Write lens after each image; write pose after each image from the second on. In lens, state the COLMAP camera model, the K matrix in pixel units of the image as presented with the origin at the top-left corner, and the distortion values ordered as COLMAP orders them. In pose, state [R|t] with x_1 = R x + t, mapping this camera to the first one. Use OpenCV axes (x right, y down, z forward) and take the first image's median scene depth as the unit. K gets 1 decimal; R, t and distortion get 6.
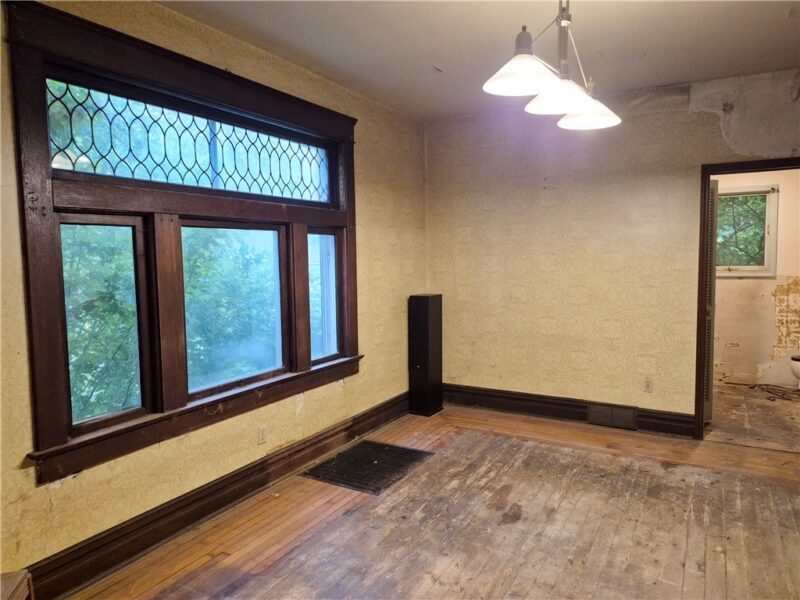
lens RADIAL K [[550.5, 0, 400.0], [0, 550.5, 300.0], [0, 0, 1]] dist [0.003403, -0.003475]
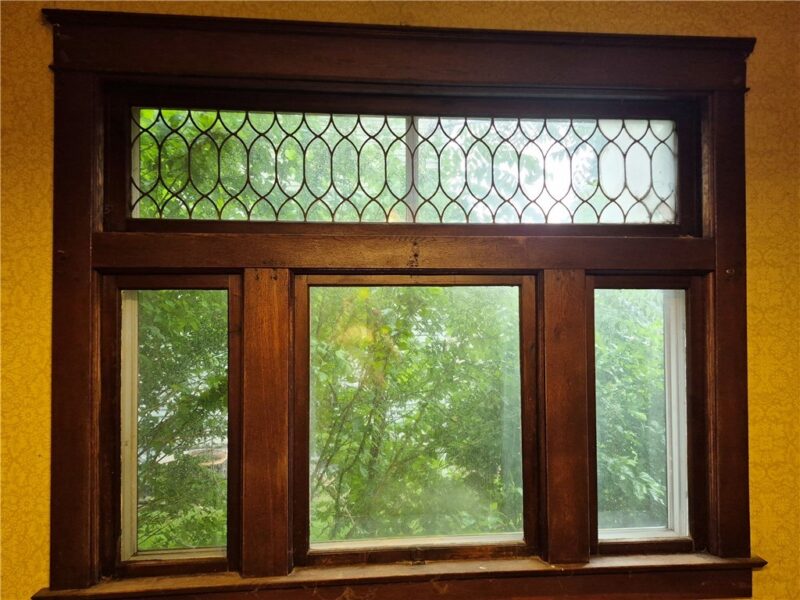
lens RADIAL K [[720.3, 0, 400.1], [0, 720.3, 314.3], [0, 0, 1]] dist [0.055823, -0.010205]
pose [[0.584827, -0.017143, -0.810977, 0.294919], [-0.063528, 0.995738, -0.066861, -0.042744], [0.808667, 0.090622, 0.581245, 0.499611]]
